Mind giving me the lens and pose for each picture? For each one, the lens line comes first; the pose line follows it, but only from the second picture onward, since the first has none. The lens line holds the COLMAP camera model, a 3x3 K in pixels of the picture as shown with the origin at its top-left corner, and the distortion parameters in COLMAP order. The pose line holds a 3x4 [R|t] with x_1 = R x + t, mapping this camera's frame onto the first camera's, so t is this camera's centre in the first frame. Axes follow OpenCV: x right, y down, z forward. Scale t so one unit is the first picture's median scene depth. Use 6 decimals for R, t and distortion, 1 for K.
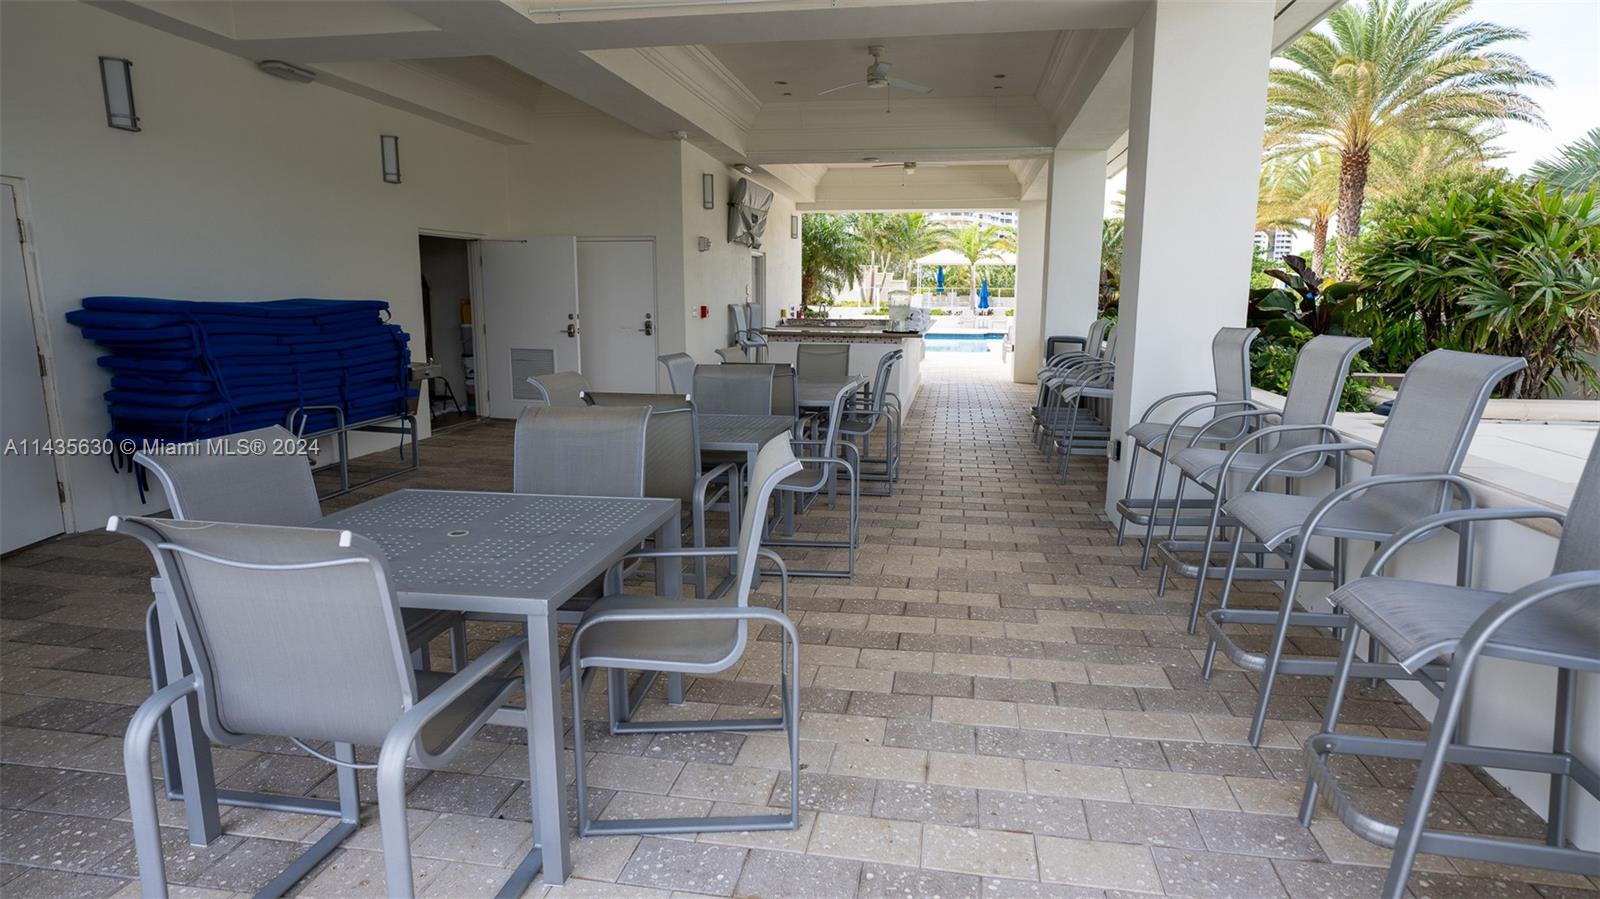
lens RADIAL K [[868.1, 0, 796.2], [0, 868.1, 468.6], [0, 0, 1]] dist [-0.053296, 0.036189]
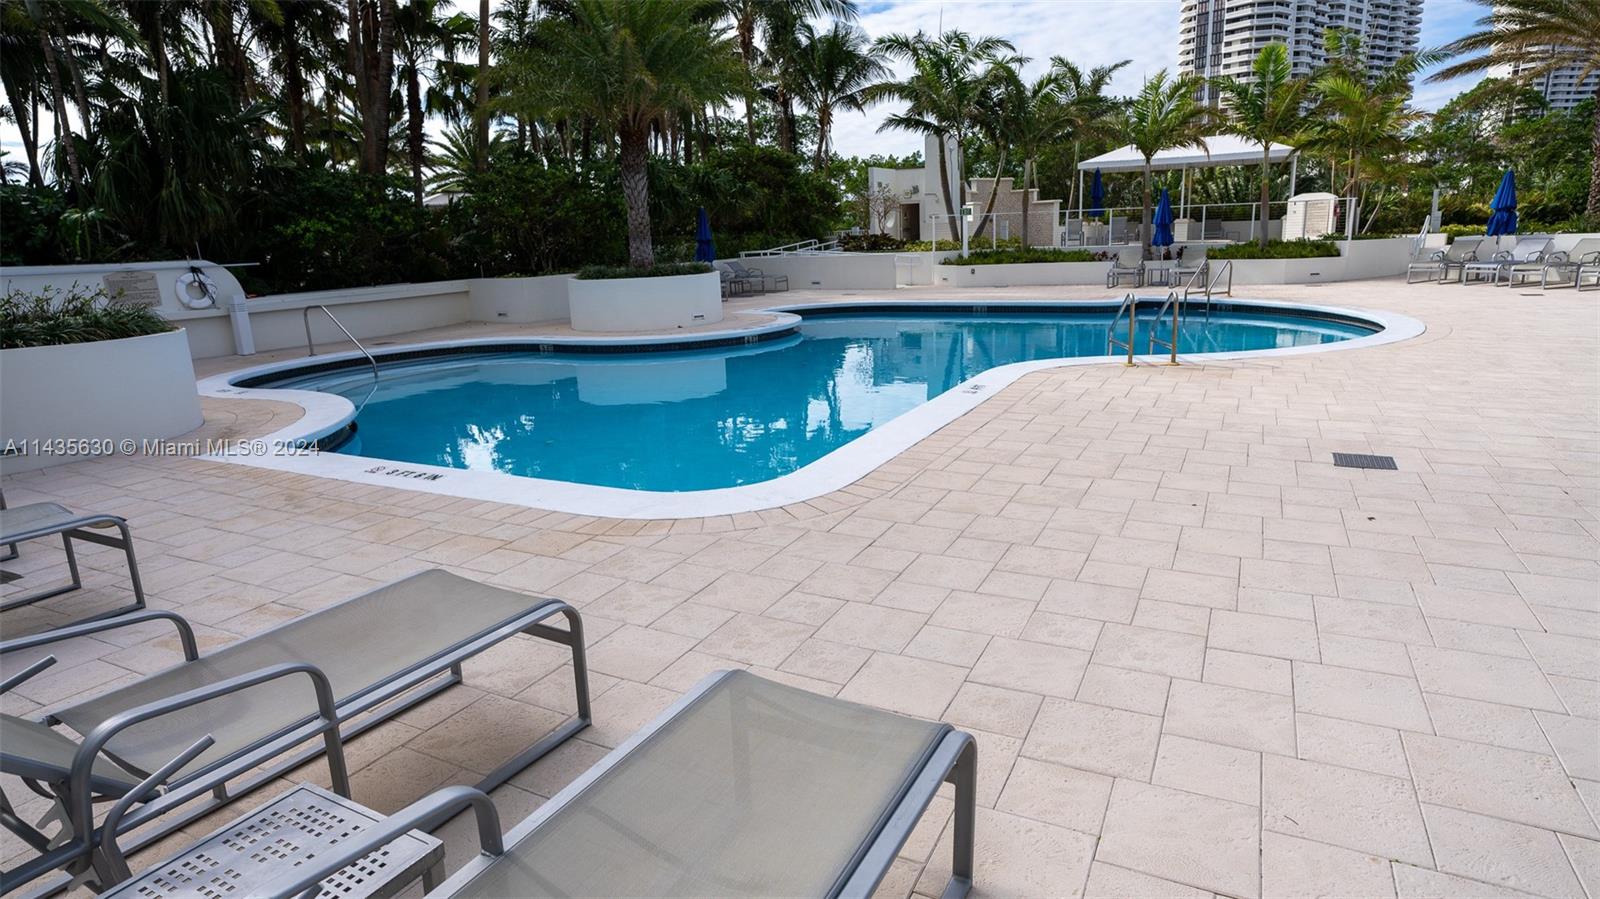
lens RADIAL K [[868.1, 0, 796.2], [0, 868.1, 468.6], [0, 0, 1]] dist [-0.053296, 0.036189]
pose [[0.952529, 0.029091, -0.303056, 0.164401], [-0.007772, 0.997424, 0.071314, -0.083544], [0.304349, -0.065574, 0.950301, 0.415197]]
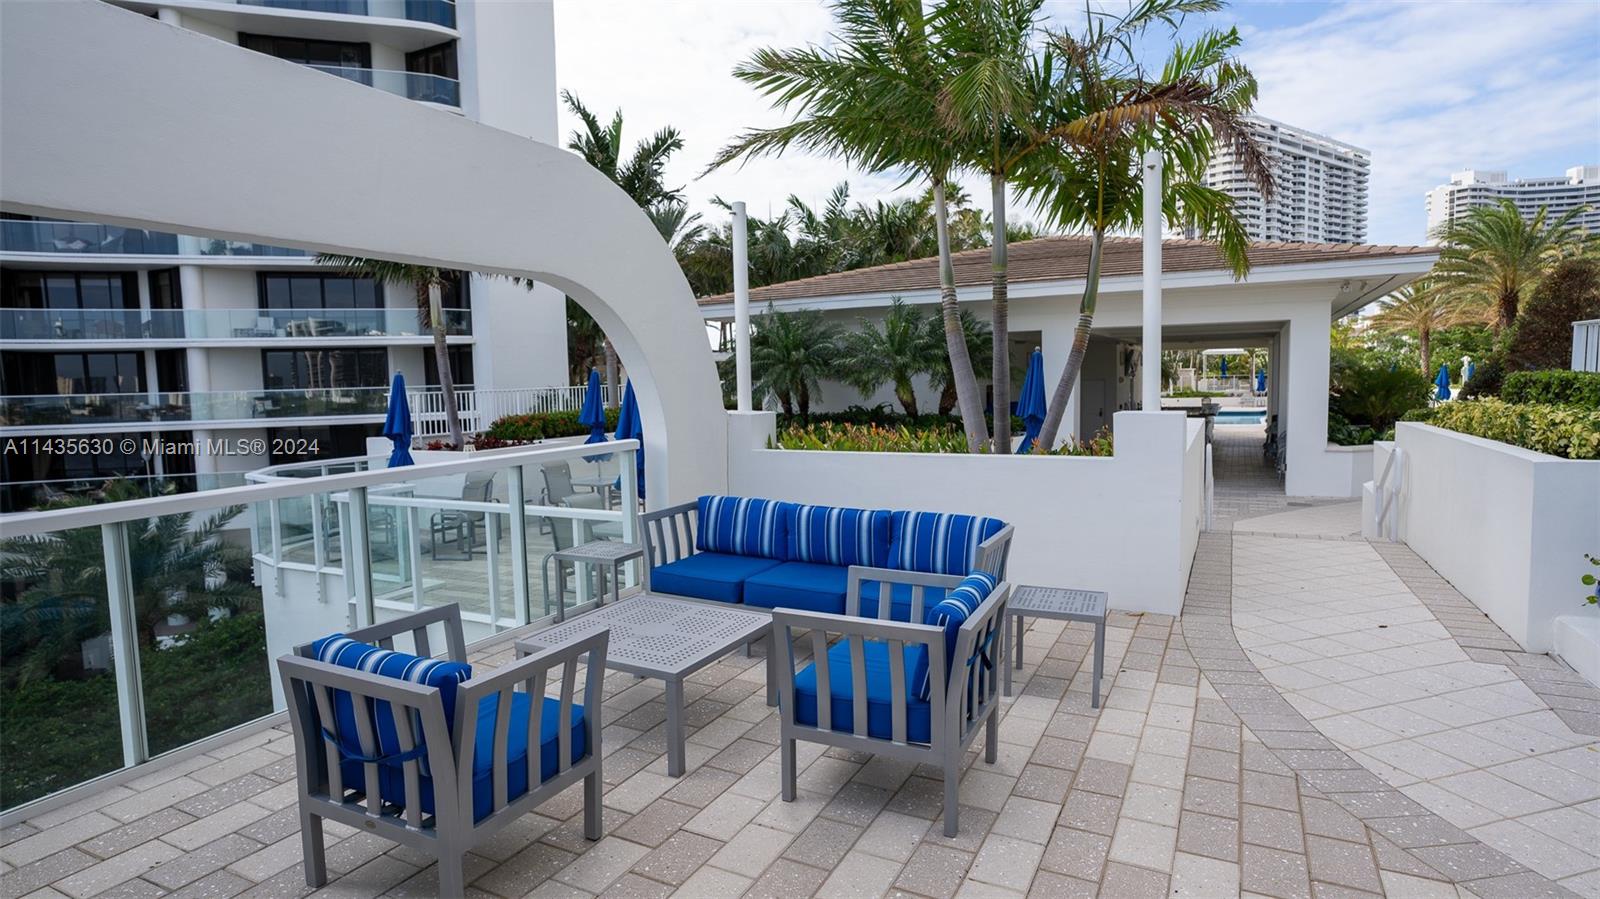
lens RADIAL K [[868.1, 0, 796.2], [0, 868.1, 468.6], [0, 0, 1]] dist [-0.053296, 0.036189]
pose [[0.955979, -0.009078, -0.293296, -0.080345], [-0.017518, 0.995973, -0.087925, 0.062022], [0.292913, 0.089192, 0.951970, -0.451713]]
